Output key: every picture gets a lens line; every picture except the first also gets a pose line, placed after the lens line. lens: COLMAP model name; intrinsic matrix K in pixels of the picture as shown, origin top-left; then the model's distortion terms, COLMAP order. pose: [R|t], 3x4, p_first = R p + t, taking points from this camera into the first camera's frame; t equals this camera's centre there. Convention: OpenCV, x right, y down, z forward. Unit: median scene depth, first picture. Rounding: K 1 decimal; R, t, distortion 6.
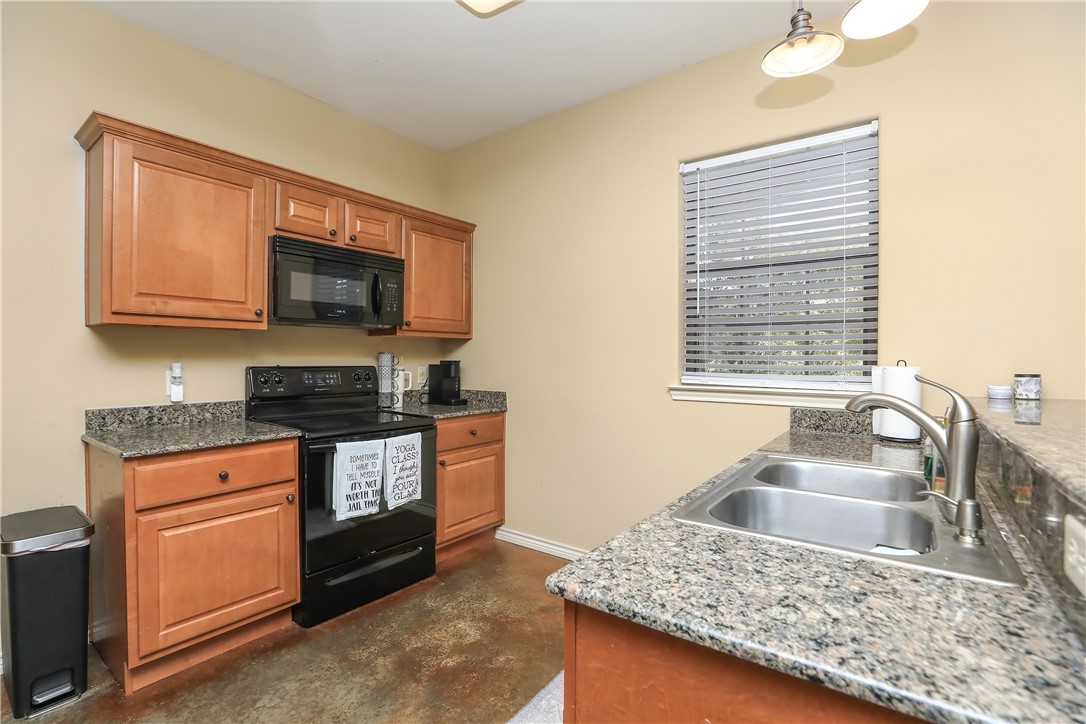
lens RADIAL K [[516.8, 0, 537.3], [0, 516.8, 360.8], [0, 0, 1]] dist [-0.043994, 0.014966]
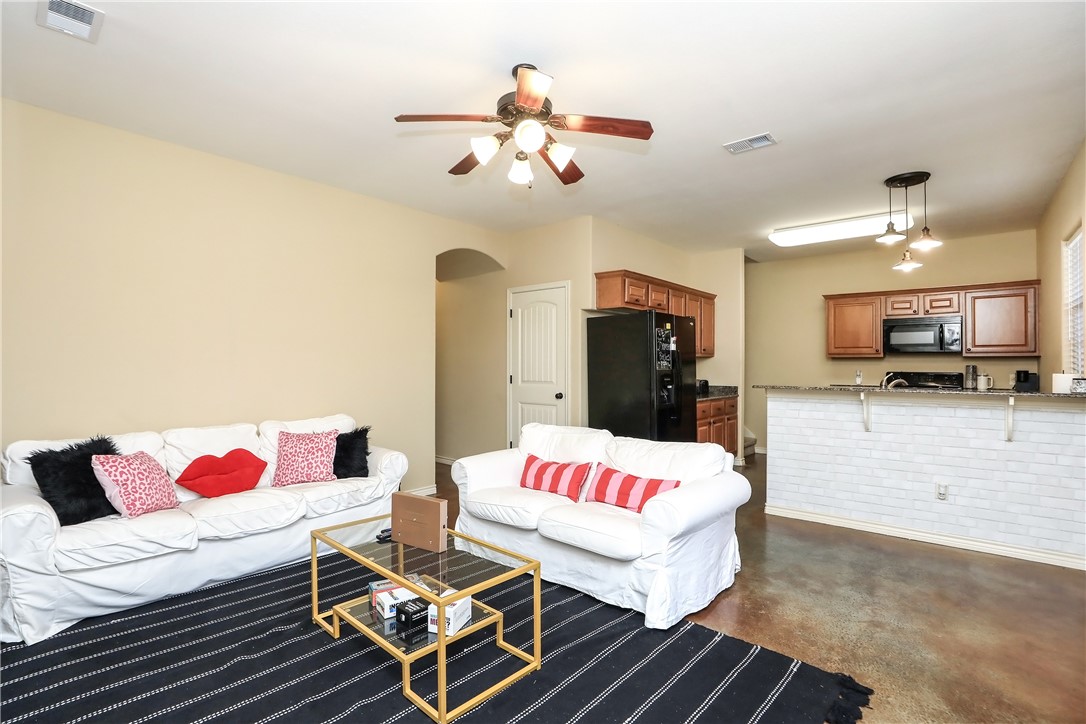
lens RADIAL K [[516.8, 0, 537.3], [0, 516.8, 360.8], [0, 0, 1]] dist [-0.043994, 0.014966]
pose [[-0.065556, -0.008306, -0.997814, 1.998949], [-0.013432, 0.999882, -0.007441, -0.000810], [0.997759, 0.012915, -0.065660, -0.506309]]
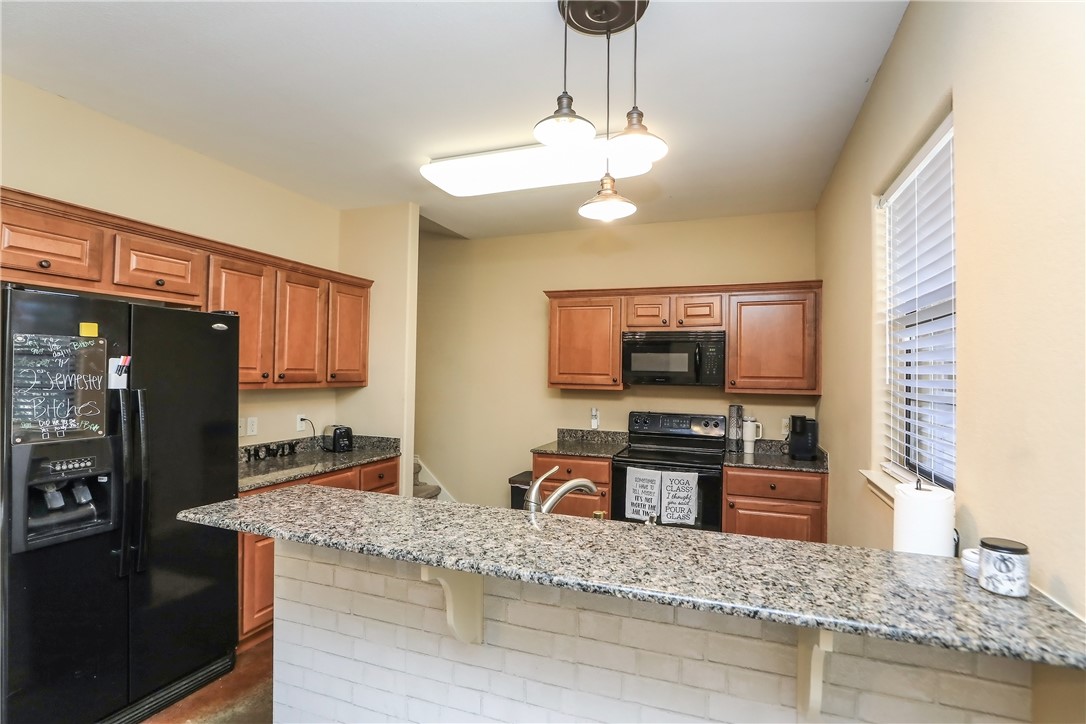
lens RADIAL K [[532.3, 0, 543.0], [0, 532.3, 362.0], [0, 0, 1]] dist [-0.048531, 0.000028]
pose [[0.279208, -0.015695, -0.960102, 0.985707], [-0.024597, 0.999421, -0.023490, -0.100739], [0.959916, 0.030174, 0.278660, 0.279820]]
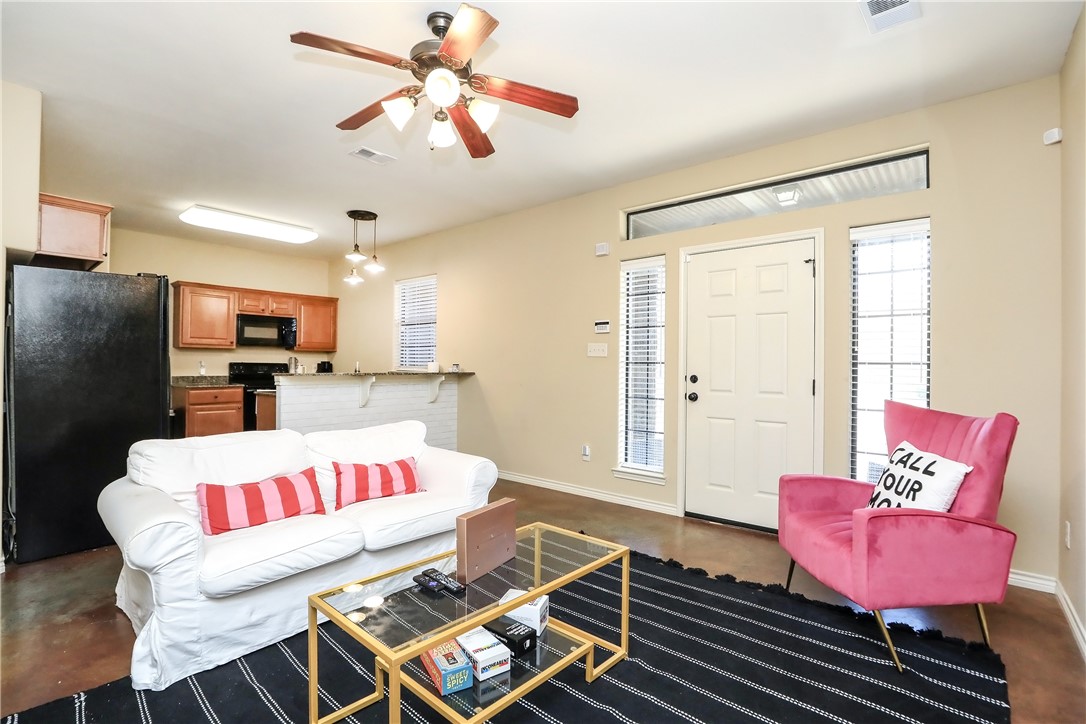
lens RADIAL K [[516.8, 0, 537.3], [0, 516.8, 360.8], [0, 0, 1]] dist [-0.043994, 0.014966]
pose [[0.997994, 0.003592, -0.063214, 1.193773], [-0.004572, 0.999872, -0.015364, 0.036865], [0.063150, 0.015623, 0.997882, -1.534832]]
